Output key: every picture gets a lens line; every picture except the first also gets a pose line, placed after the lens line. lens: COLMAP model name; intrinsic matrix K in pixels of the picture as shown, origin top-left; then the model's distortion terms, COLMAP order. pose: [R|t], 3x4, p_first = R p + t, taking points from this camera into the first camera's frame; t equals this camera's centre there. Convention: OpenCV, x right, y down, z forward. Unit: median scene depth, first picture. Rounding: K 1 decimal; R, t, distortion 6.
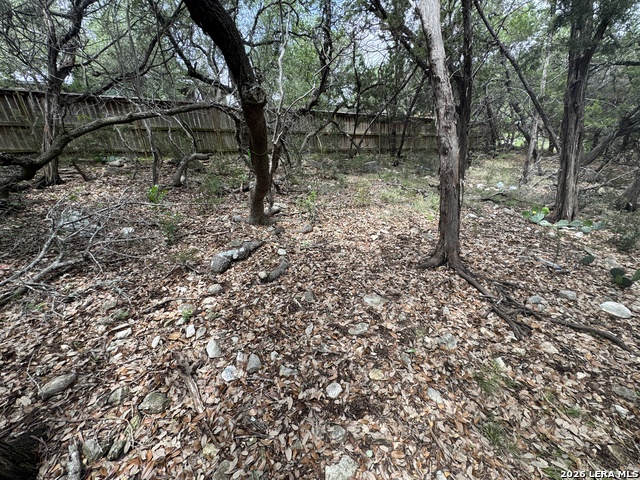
lens RADIAL K [[255.1, 0, 320.4], [0, 255.1, 239.7], [0, 0, 1]] dist [-0.000289, 0.000601]
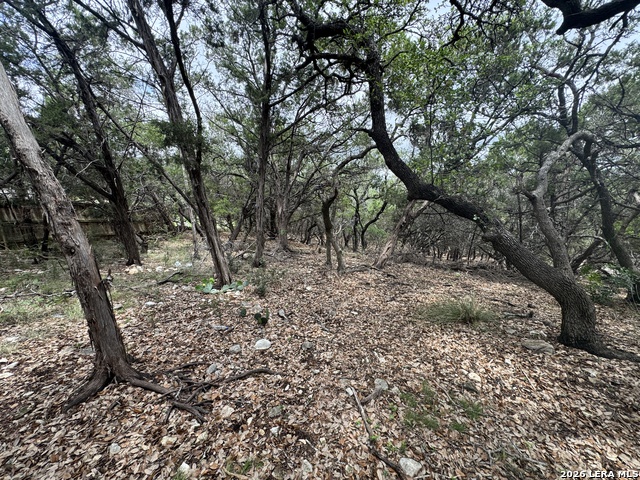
lens RADIAL K [[255.1, 0, 320.6], [0, 255.1, 240.2], [0, 0, 1]] dist [-0.000289, 0.000601]
pose [[0.468395, -0.099251, 0.877927, 0.150834], [0.352651, 0.932087, -0.082774, -0.021829], [-0.810089, 0.348372, 0.471586, -0.074262]]
